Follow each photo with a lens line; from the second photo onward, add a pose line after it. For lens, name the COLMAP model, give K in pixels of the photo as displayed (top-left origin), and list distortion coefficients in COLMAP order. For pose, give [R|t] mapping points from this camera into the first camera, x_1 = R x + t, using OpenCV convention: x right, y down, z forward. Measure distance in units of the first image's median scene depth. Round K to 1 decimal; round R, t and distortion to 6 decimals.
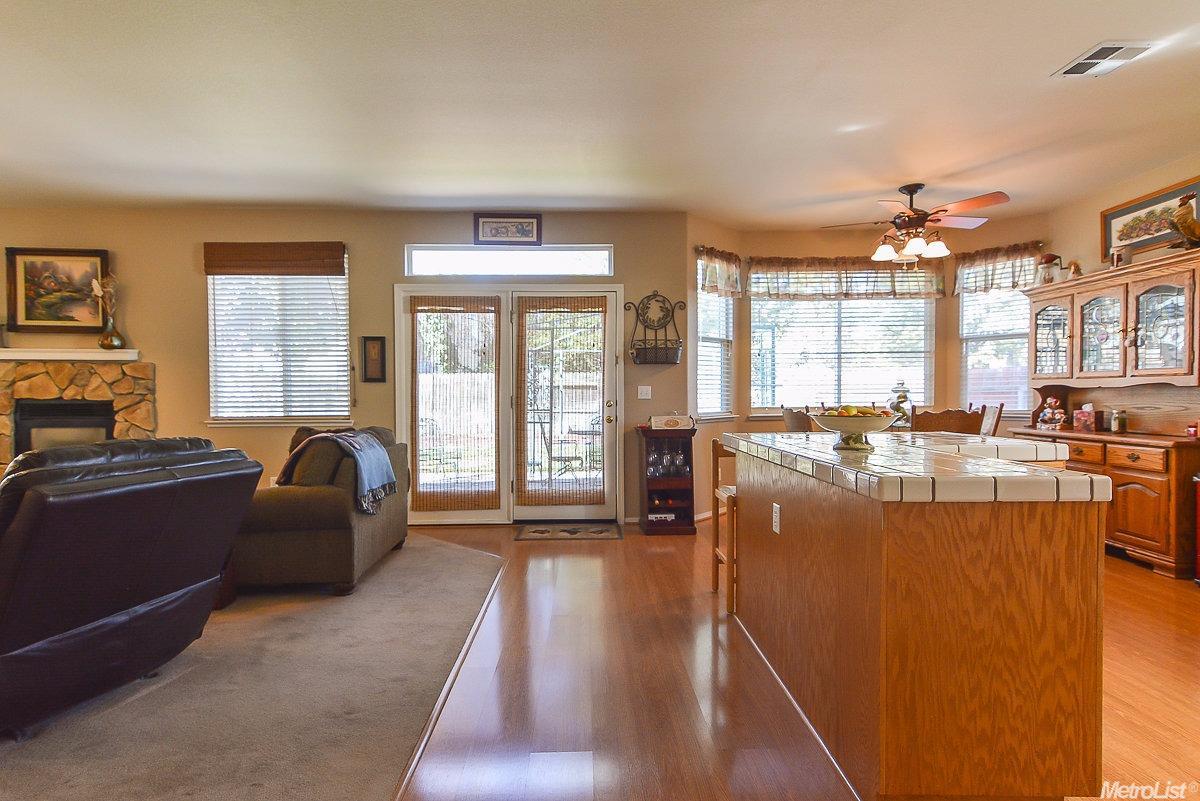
lens RADIAL K [[600.8, 0, 590.8], [0, 600.8, 407.2], [0, 0, 1]] dist [0.024858, -0.001424]
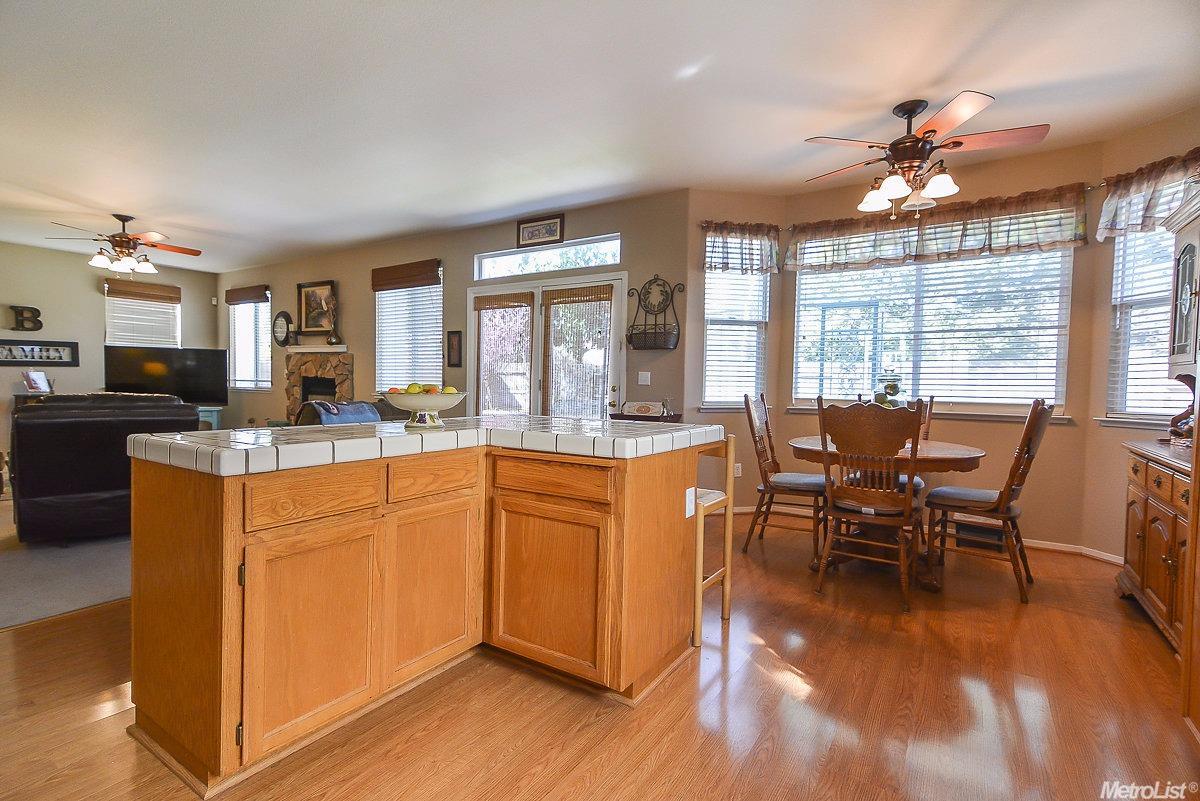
lens RADIAL K [[567.3, 0, 595.8], [0, 567.3, 405.3], [0, 0, 1]] dist [0.023657, -0.009596]
pose [[0.828731, 0.040554, -0.558176, 0.556633], [-0.034213, 0.999177, 0.021799, 0.002567], [0.558601, 0.001032, 0.829436, 0.177300]]
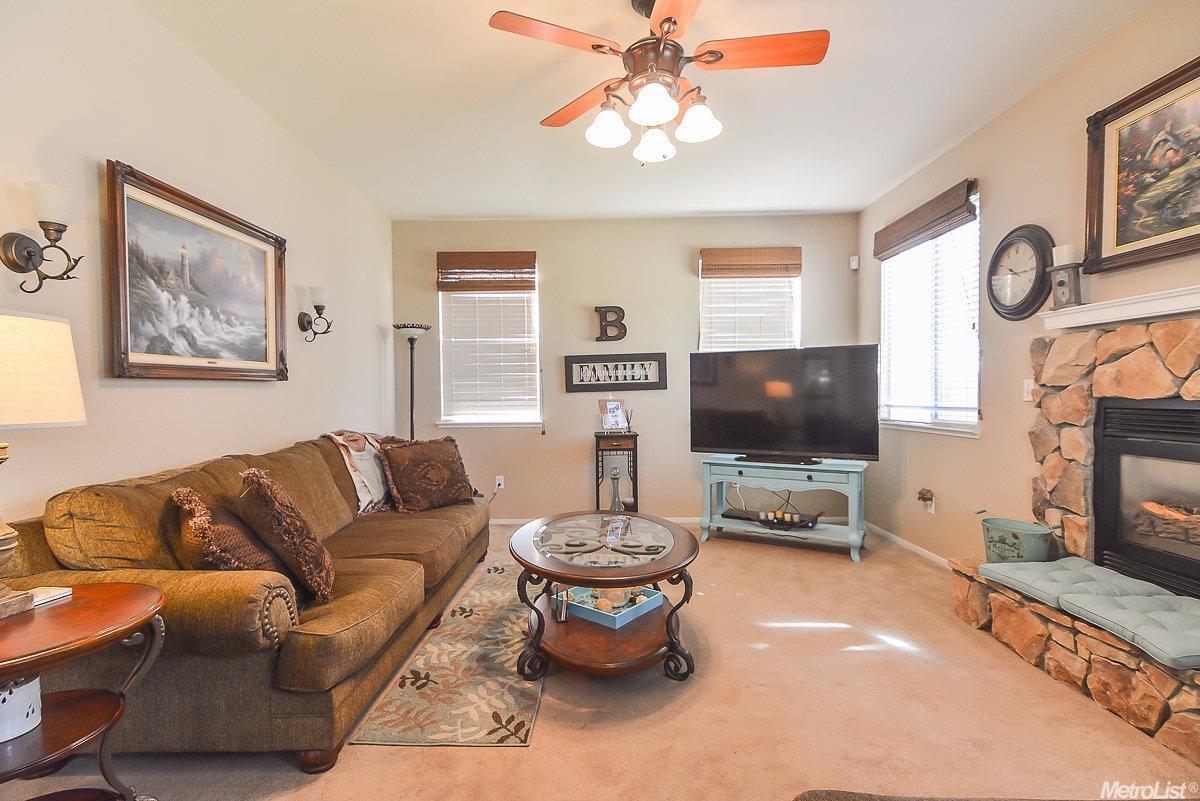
lens RADIAL K [[567.3, 0, 595.8], [0, 567.3, 405.3], [0, 0, 1]] dist [0.023657, -0.009596]
pose [[-0.025675, 0.020596, -0.999458, -0.419144], [-0.017056, 0.999633, 0.021038, -0.010352], [0.999525, 0.017587, -0.025314, 0.569665]]
